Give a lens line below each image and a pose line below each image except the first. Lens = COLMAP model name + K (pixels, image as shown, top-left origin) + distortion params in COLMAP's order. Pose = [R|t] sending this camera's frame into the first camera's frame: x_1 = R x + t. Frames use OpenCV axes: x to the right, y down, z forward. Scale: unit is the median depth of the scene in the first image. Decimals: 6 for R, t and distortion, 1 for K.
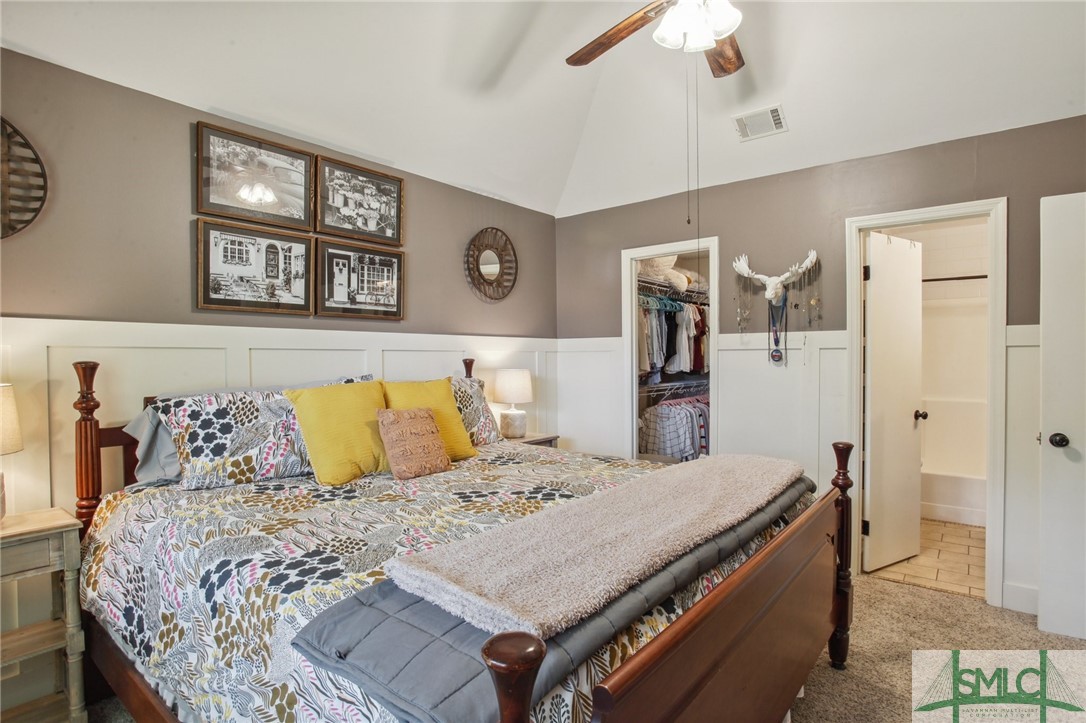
lens RADIAL K [[580.6, 0, 546.1], [0, 580.6, 348.9], [0, 0, 1]] dist [-0.022591, 0.000697]
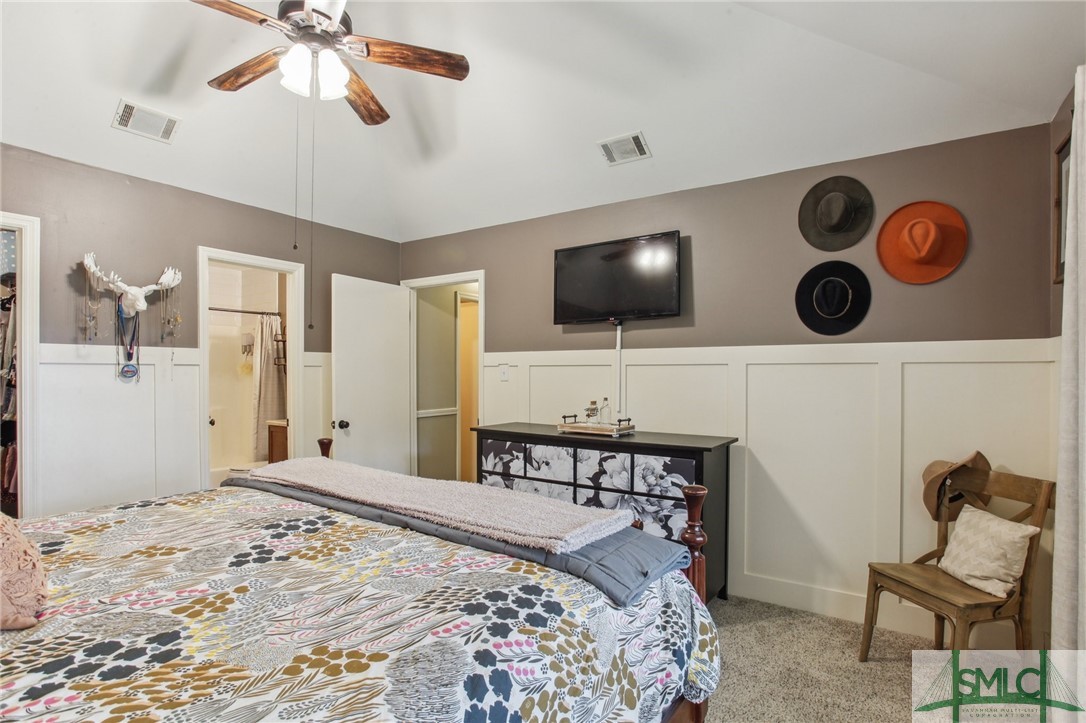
lens RADIAL K [[533.1, 0, 545.4], [0, 533.1, 369.7], [0, 0, 1]] dist [-0.043746, 0.000168]
pose [[-0.111503, 0.006476, 0.993743, -0.991798], [-0.012845, 0.999886, -0.007957, 0.014449], [-0.993681, -0.013652, -0.111407, 0.838060]]
